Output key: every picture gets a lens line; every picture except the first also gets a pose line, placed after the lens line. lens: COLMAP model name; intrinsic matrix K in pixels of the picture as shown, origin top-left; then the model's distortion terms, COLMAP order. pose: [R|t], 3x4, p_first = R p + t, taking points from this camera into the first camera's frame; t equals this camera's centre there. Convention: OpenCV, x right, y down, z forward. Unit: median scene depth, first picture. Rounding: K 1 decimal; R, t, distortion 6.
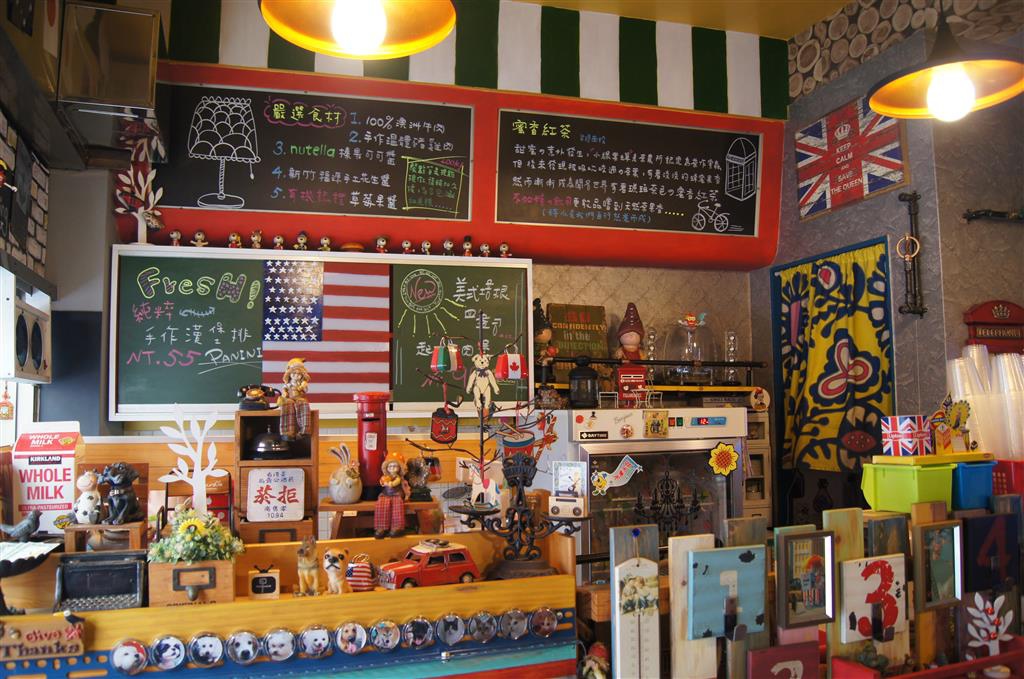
lens RADIAL K [[782.8, 0, 512.0], [0, 782.8, 342.5], [0, 0, 1]] dist [-0.081373, 0.013196]
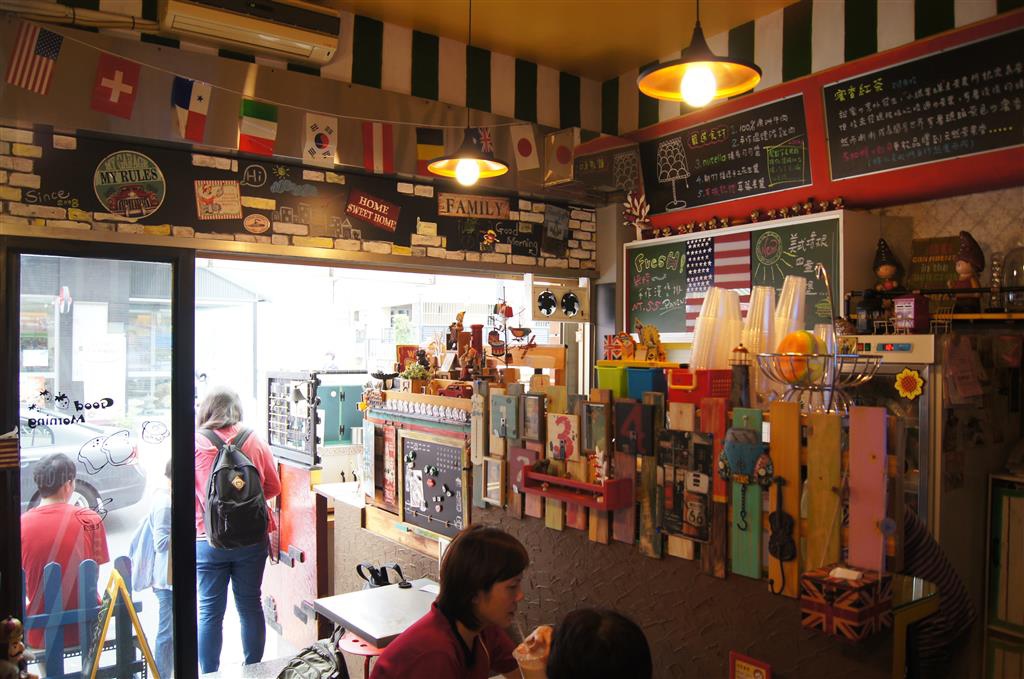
lens RADIAL K [[782.8, 0, 504.9], [0, 782.8, 338.0], [0, 0, 1]] dist [-0.081373, 0.013196]
pose [[0.298501, 0.002855, -0.954405, 0.986076], [0.067261, 0.997446, 0.024020, 0.024563], [0.952036, -0.071364, 0.297546, 0.160282]]
